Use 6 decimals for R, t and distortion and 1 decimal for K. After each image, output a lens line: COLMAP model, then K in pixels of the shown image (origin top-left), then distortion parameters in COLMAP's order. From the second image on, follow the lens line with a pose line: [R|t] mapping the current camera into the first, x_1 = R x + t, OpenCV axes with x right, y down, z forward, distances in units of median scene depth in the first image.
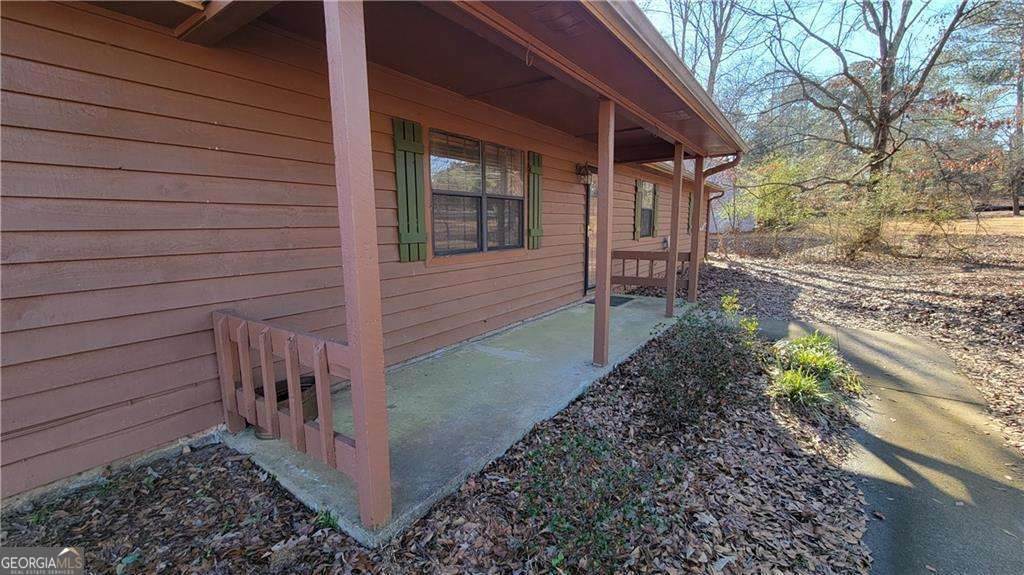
lens RADIAL K [[419.1, 0, 510.6], [0, 419.1, 287.7], [0, 0, 1]] dist [-0.000269, -0.001541]
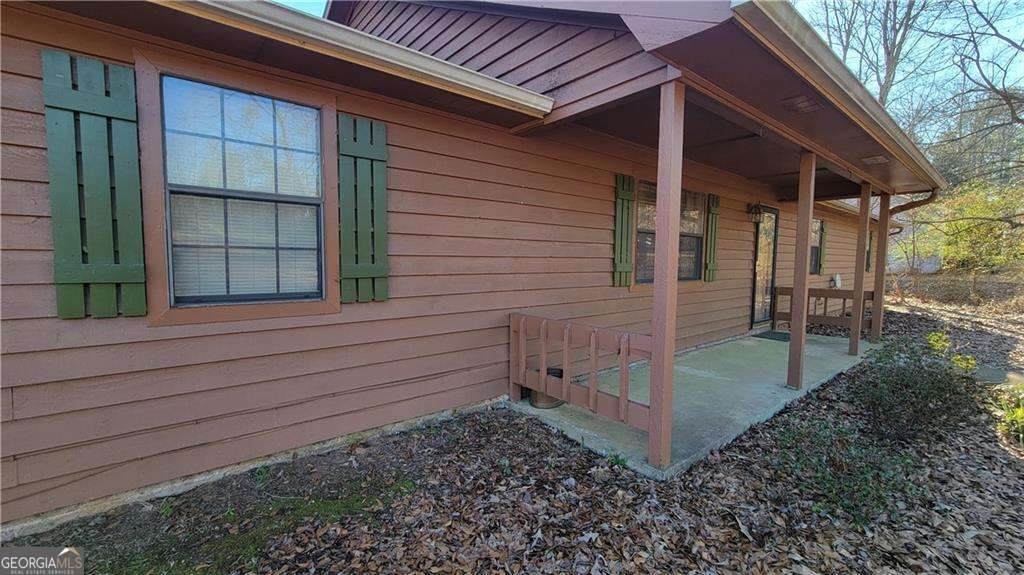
lens RADIAL K [[419.1, 0, 507.7], [0, 419.1, 288.6], [0, 0, 1]] dist [-0.000269, -0.001541]
pose [[0.963309, 0.038365, -0.265638, -0.207753], [-0.059041, 0.995778, -0.070291, 0.044452], [0.261820, 0.083395, 0.961507, -0.242829]]
